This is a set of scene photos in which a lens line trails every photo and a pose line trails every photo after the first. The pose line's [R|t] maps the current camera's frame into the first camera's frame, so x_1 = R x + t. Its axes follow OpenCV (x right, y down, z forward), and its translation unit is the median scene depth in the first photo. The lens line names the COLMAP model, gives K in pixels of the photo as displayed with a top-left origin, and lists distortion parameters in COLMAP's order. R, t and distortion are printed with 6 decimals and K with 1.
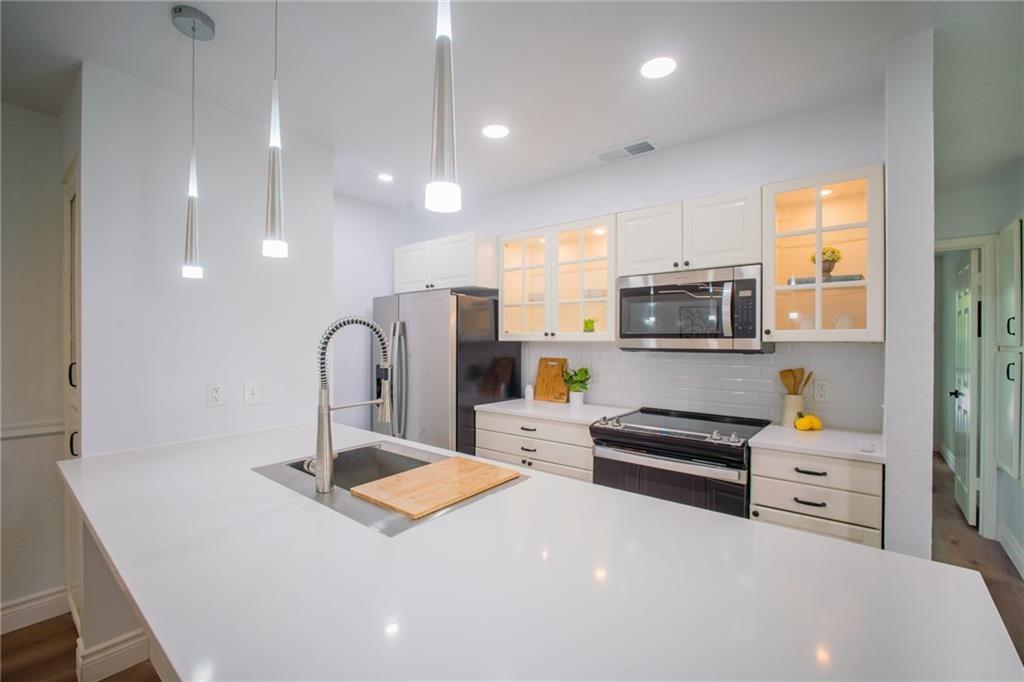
lens RADIAL K [[446.0, 0, 509.1], [0, 446.0, 343.9], [0, 0, 1]] dist [-0.021974, 0.005553]
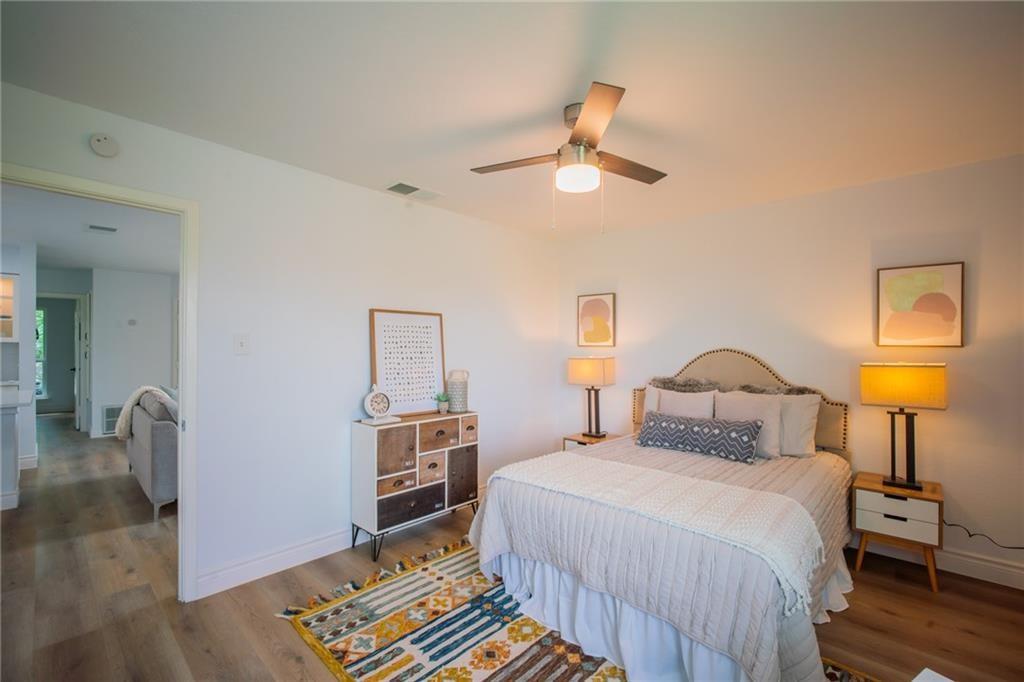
lens RADIAL K [[446.0, 0, 510.8], [0, 446.0, 339.7], [0, 0, 1]] dist [-0.021974, 0.005553]
pose [[0.067873, 0.004638, 0.997683, -1.182059], [0.006212, 0.999968, -0.005072, 0.005334], [-0.997675, 0.006541, 0.067842, -1.591219]]
